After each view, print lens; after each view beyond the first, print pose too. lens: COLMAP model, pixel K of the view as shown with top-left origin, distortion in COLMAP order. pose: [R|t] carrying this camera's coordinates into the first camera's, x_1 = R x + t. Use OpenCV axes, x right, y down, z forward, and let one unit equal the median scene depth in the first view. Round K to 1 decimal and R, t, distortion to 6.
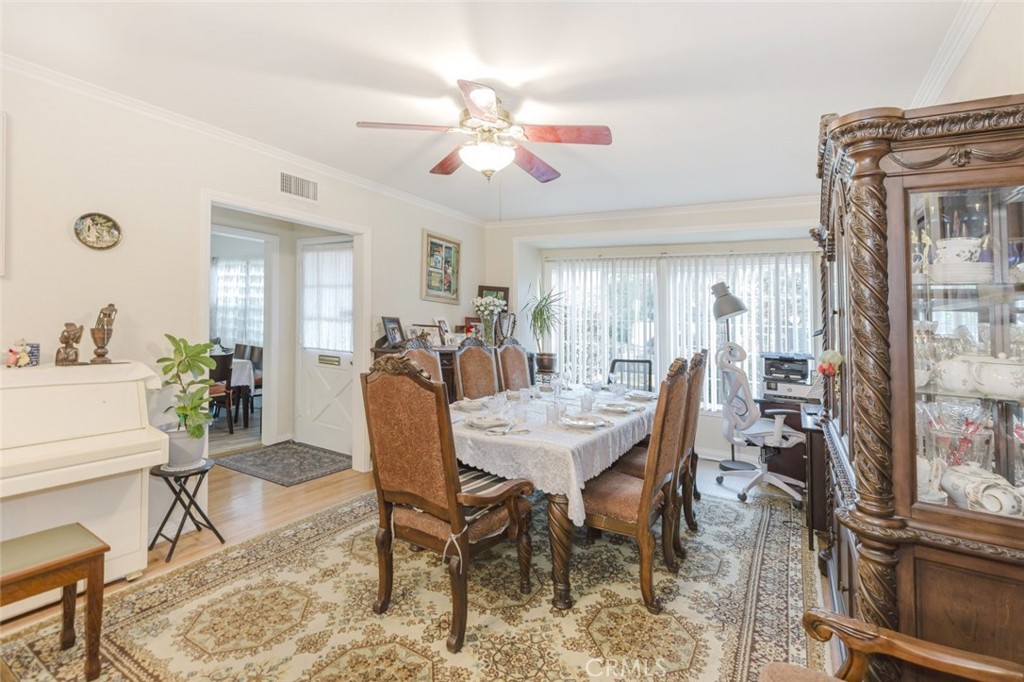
lens RADIAL K [[471.6, 0, 525.5], [0, 471.6, 330.6], [0, 0, 1]] dist [0.000870, -0.000228]
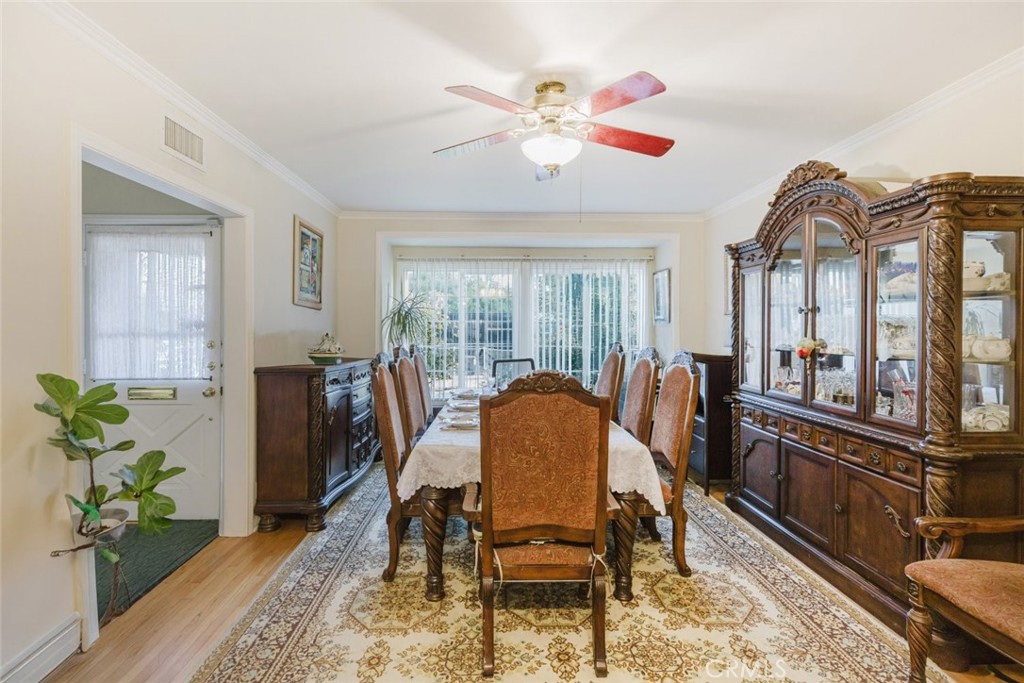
lens RADIAL K [[479.6, 0, 512.0], [0, 479.6, 341.5], [0, 0, 1]] dist [0.001515, 0.000324]
pose [[0.850288, -0.058557, 0.523049, -0.470543], [0.046169, 0.998259, 0.036705, -0.022578], [-0.524288, -0.007062, 0.851512, 0.166833]]
